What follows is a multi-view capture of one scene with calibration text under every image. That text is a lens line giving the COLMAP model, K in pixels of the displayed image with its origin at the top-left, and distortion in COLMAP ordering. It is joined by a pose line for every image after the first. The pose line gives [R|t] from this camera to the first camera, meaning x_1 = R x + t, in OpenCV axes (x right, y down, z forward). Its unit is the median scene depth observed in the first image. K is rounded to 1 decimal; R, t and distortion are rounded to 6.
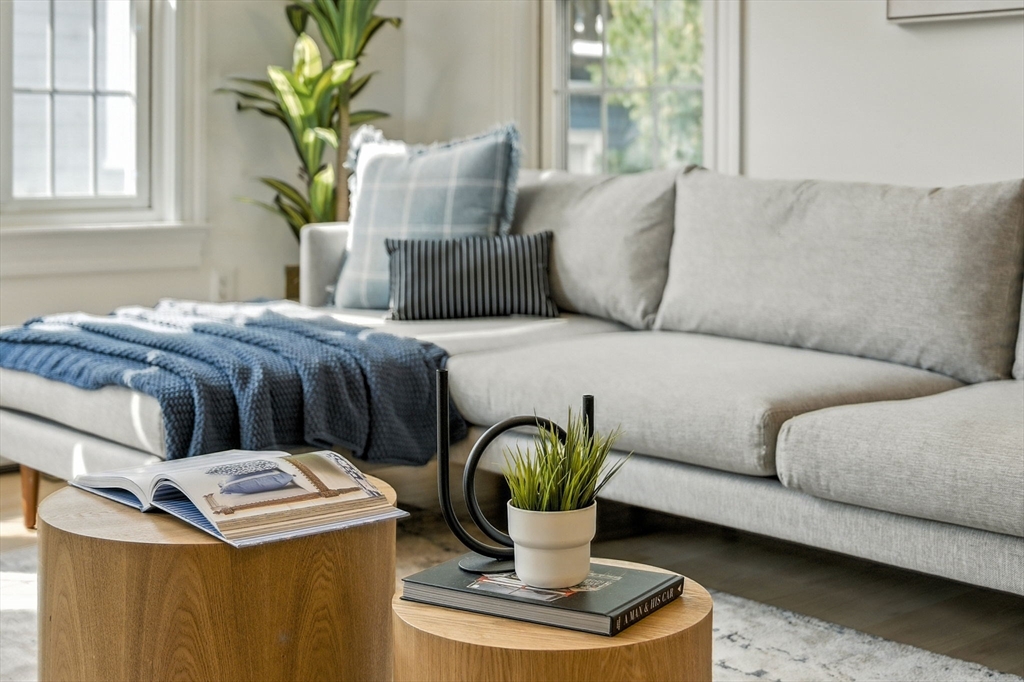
lens RADIAL K [[1443.9, 0, 512.0], [0, 1443.9, 341.0], [0, 0, 1]] dist [-0.021673, -0.023559]
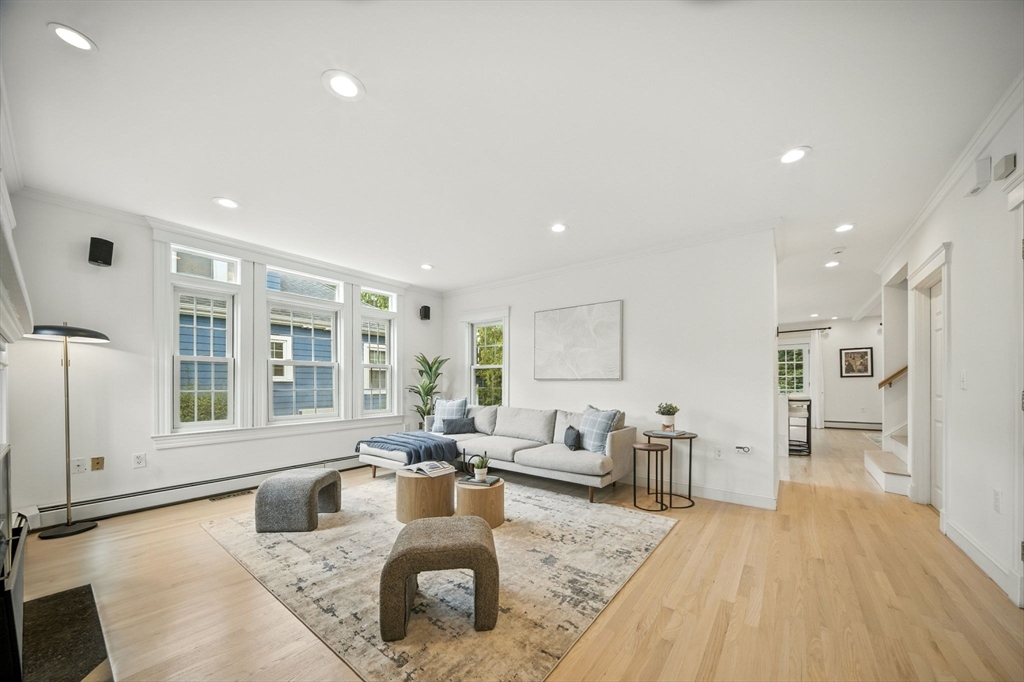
lens RADIAL K [[361.5, 0, 534.6], [0, 361.5, 384.6], [0, 0, 1]] dist [-0.000104, -0.000089]
pose [[0.975089, 0.000212, 0.221813, -0.064168], [0.024478, 0.993789, -0.108557, -0.053578], [-0.220458, 0.111283, 0.969027, -0.474498]]
